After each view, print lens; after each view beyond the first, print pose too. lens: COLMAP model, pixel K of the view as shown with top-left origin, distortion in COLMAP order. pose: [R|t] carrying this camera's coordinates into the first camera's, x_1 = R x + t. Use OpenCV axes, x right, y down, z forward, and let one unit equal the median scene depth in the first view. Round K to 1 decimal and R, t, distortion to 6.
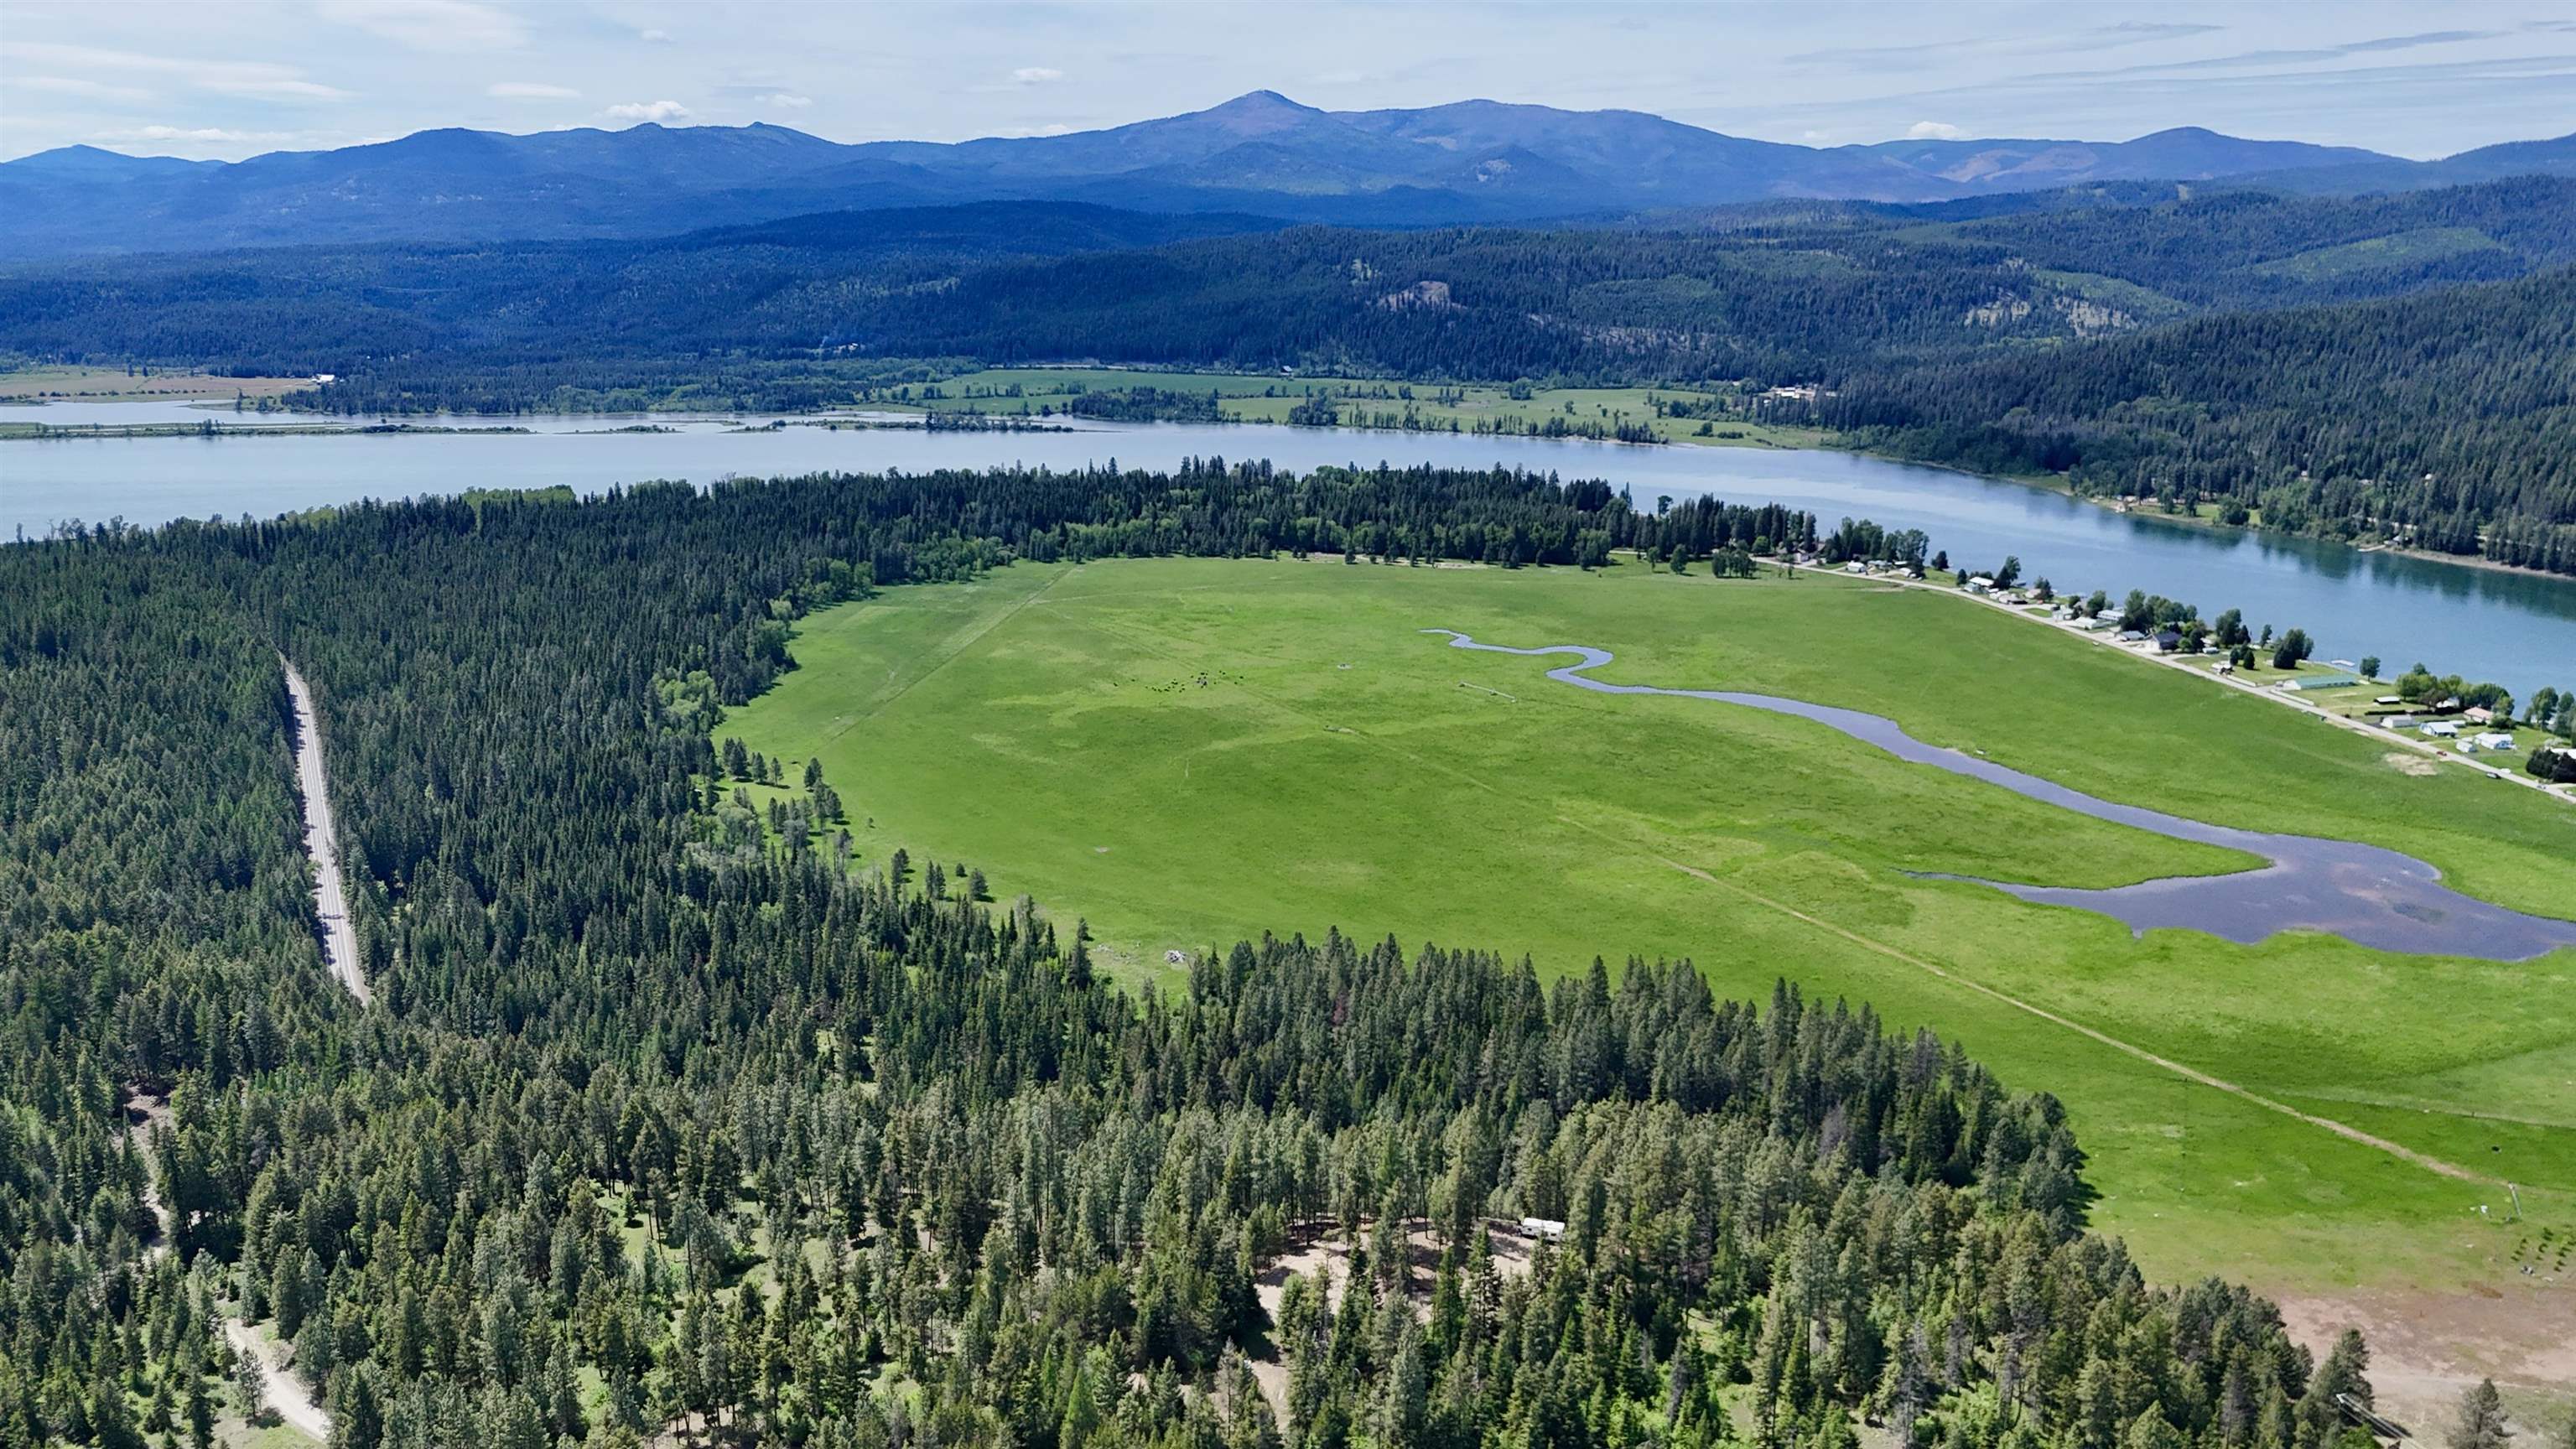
lens RADIAL K [[1888.7, 0, 1290.1], [0, 1888.7, 728.1], [0, 0, 1]] dist [0.076185, -0.071646]
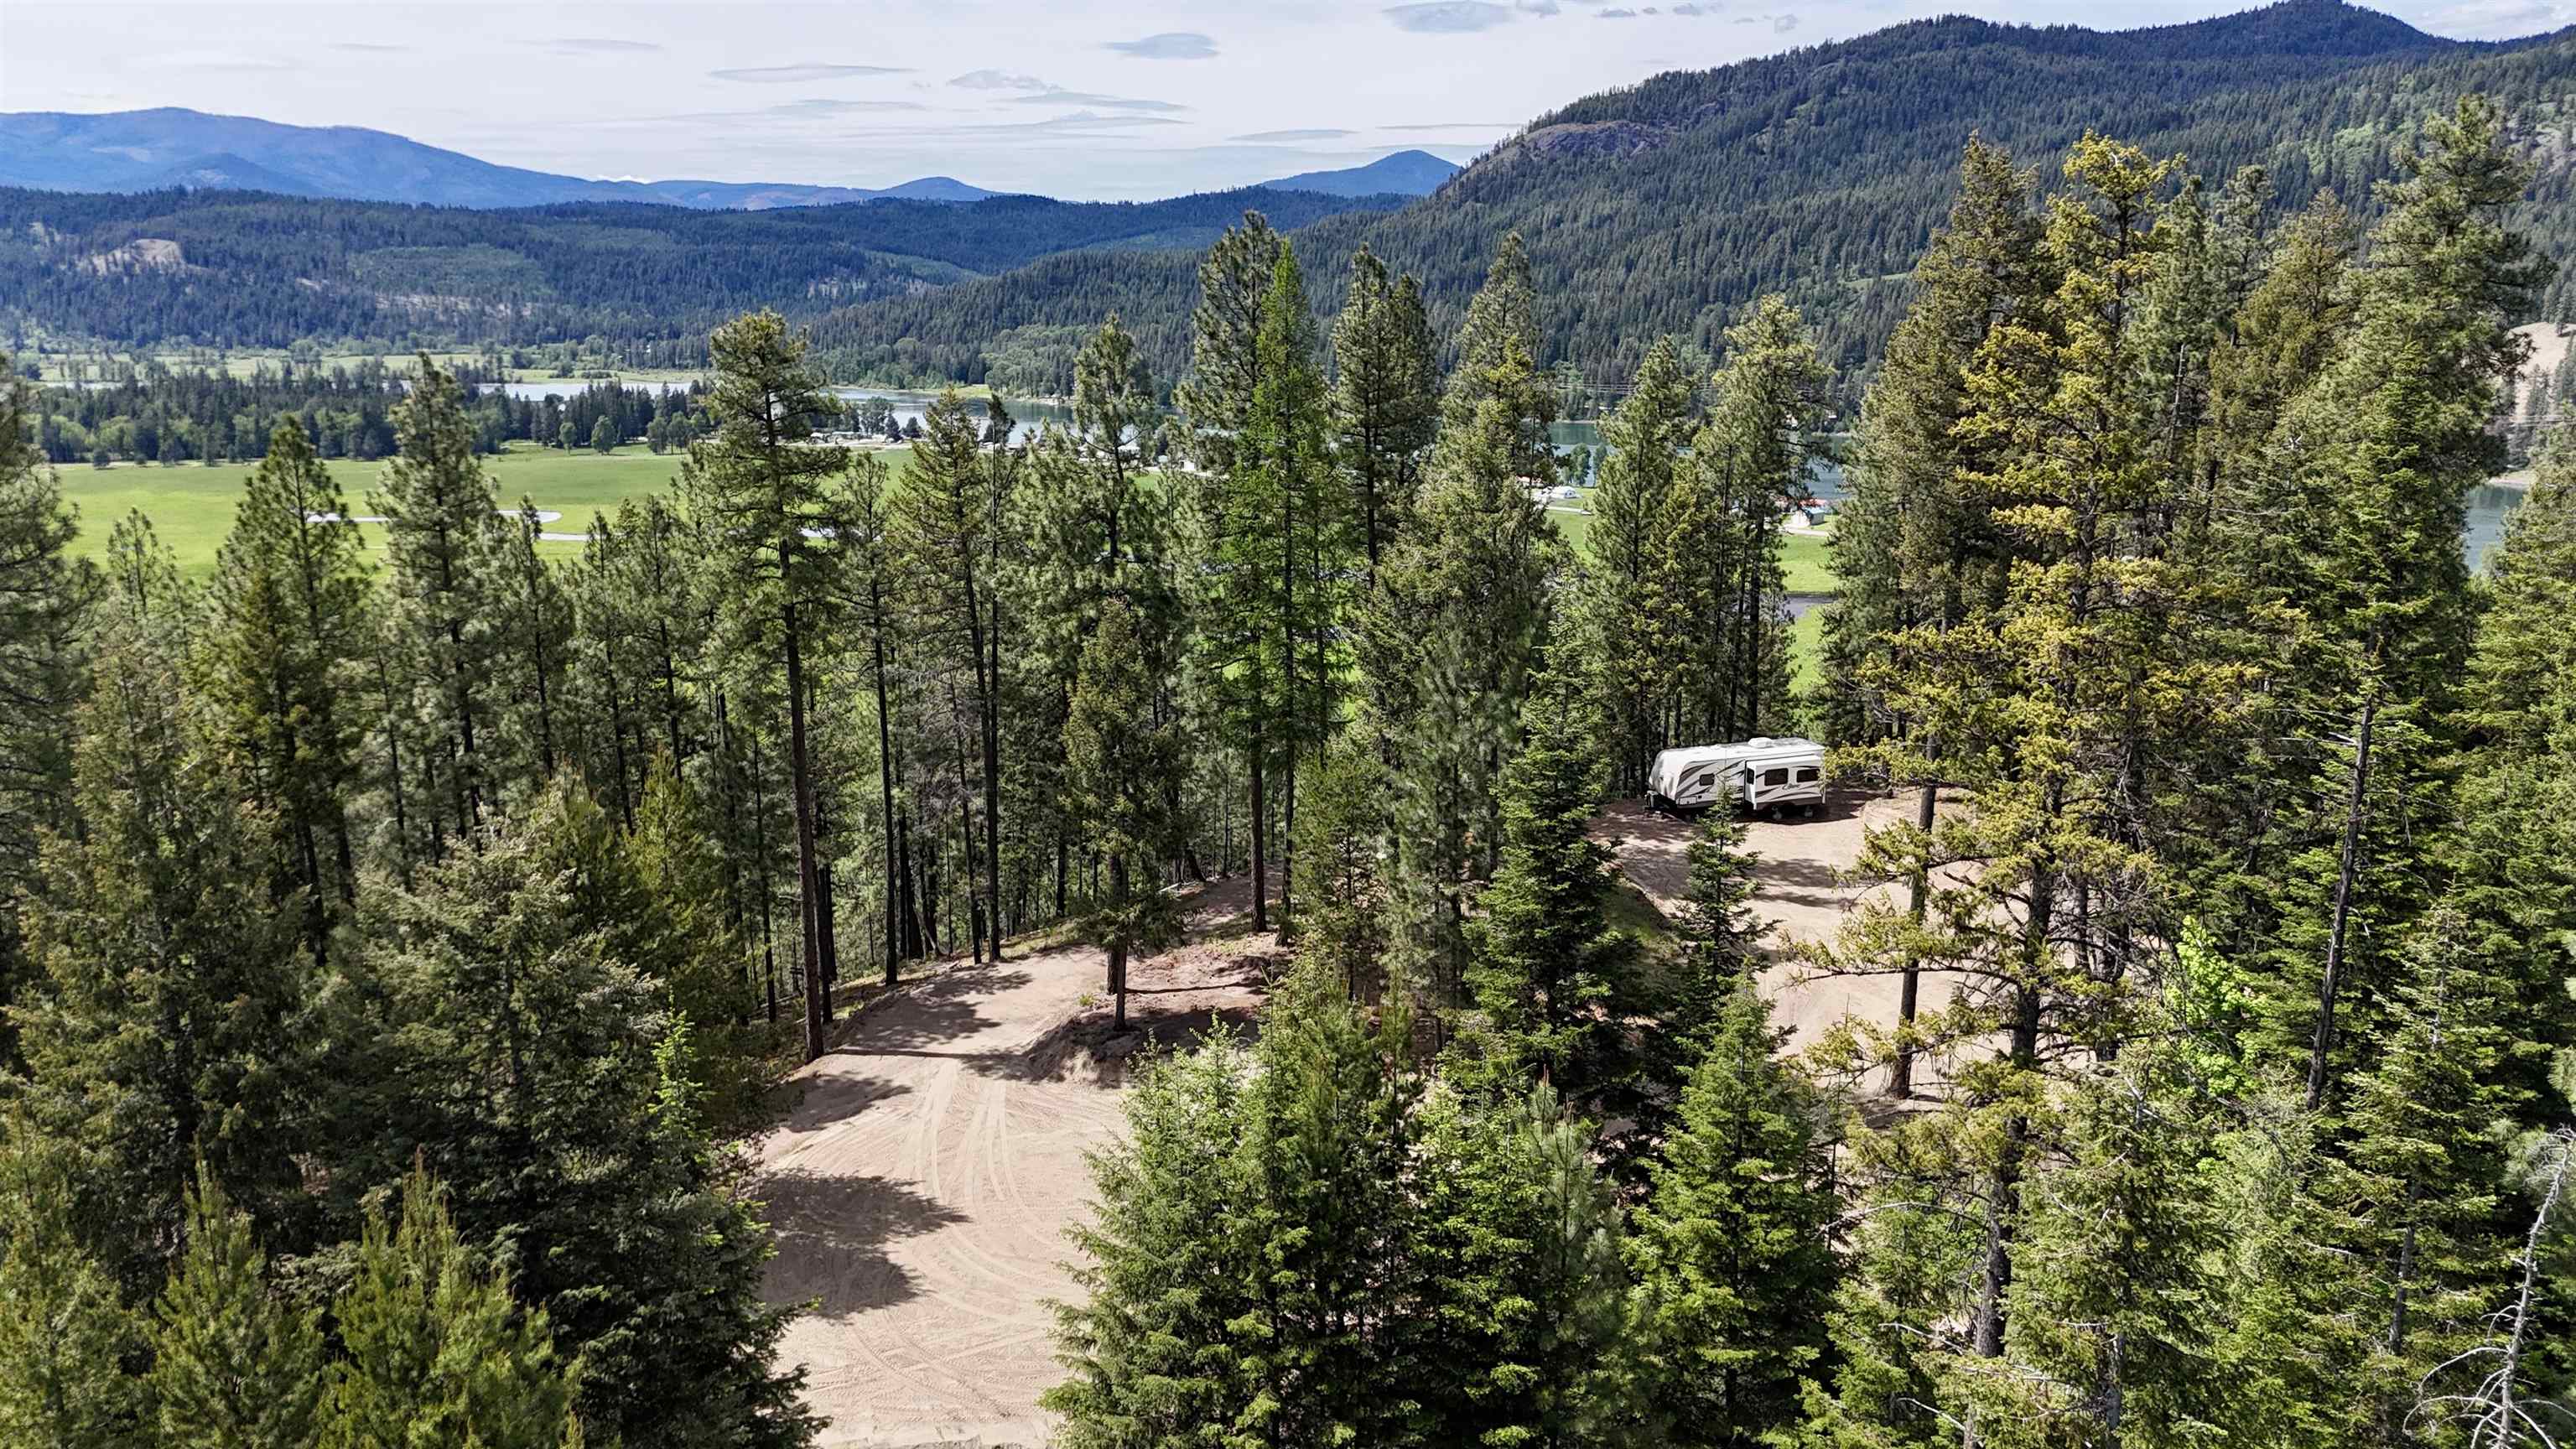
lens RADIAL K [[1888.7, 0, 1289.4], [0, 1888.7, 723.1], [0, 0, 1]] dist [0.076185, -0.071646]
pose [[0.824175, -0.123092, 0.552796, -0.010941], [0.139307, 0.990167, 0.012786, 0.056750], [-0.548934, 0.066470, 0.833219, 0.191507]]
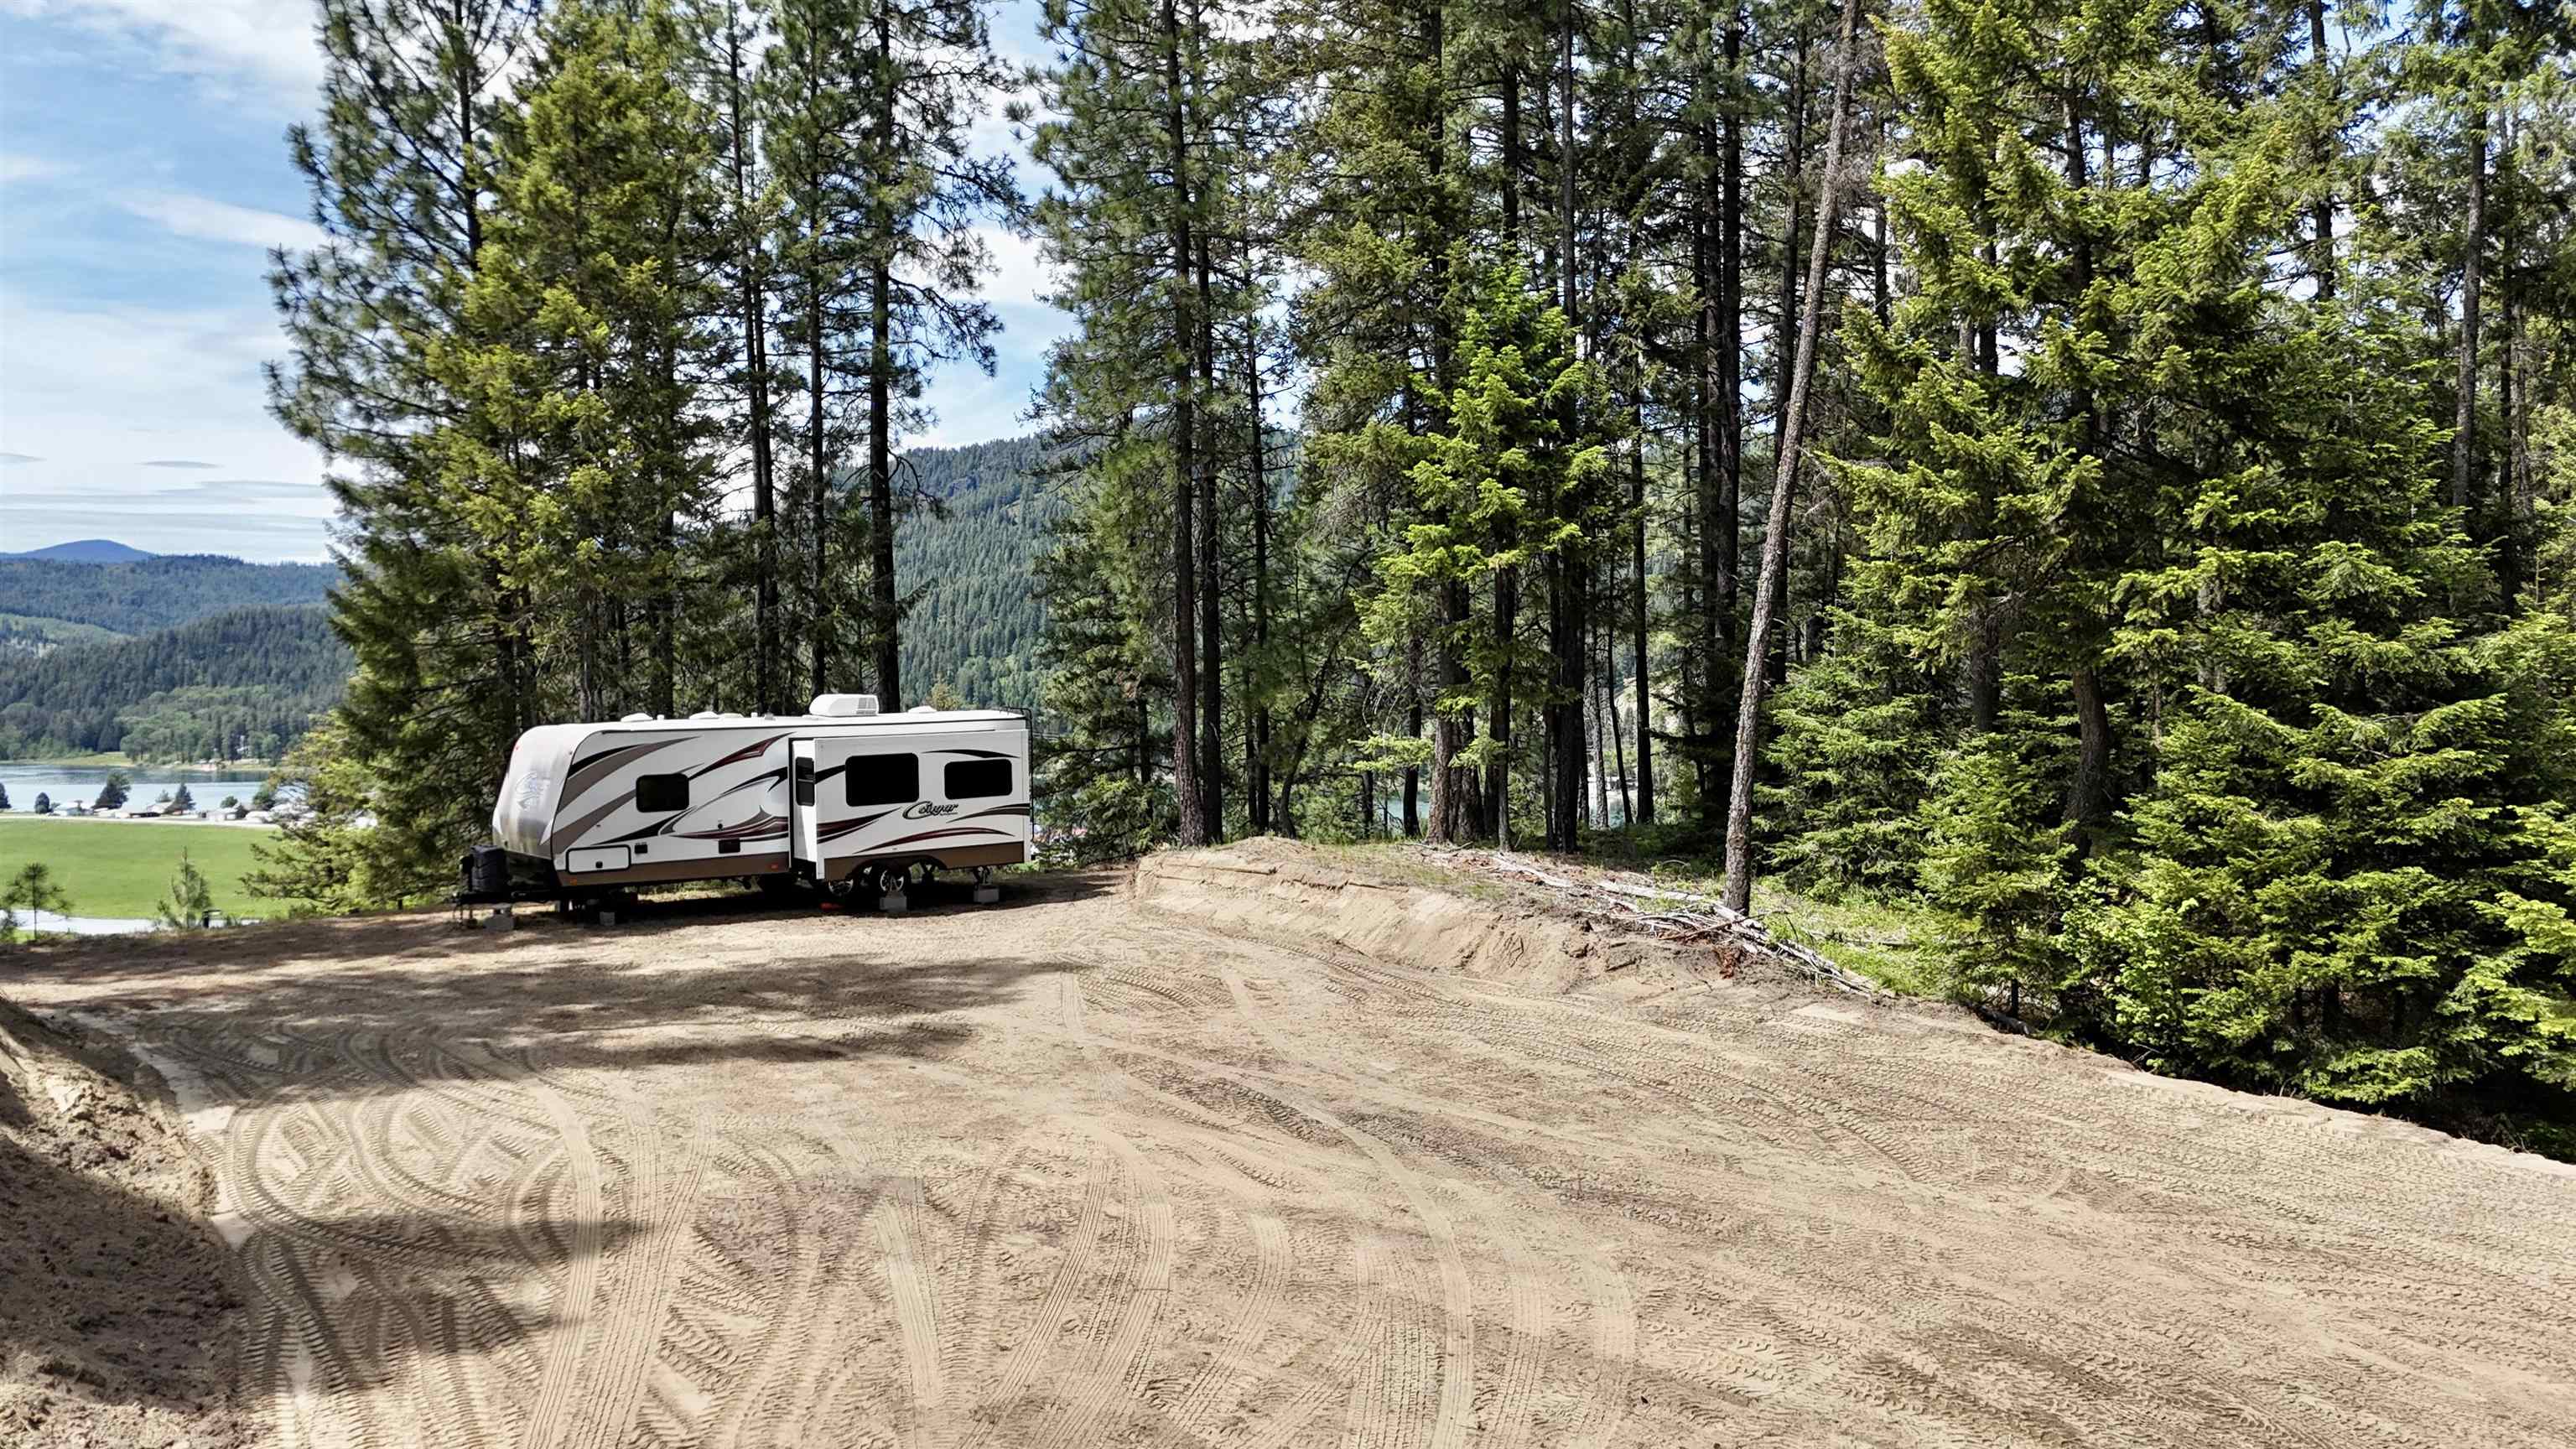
lens RADIAL K [[1888.7, 0, 1293.5], [0, 1888.7, 726.7], [0, 0, 1]] dist [0.076185, -0.071646]
pose [[0.557177, -0.025781, 0.829994, 0.017920], [0.208364, 0.971881, -0.109687, 0.063314], [-0.803827, 0.234056, 0.546881, 0.216340]]
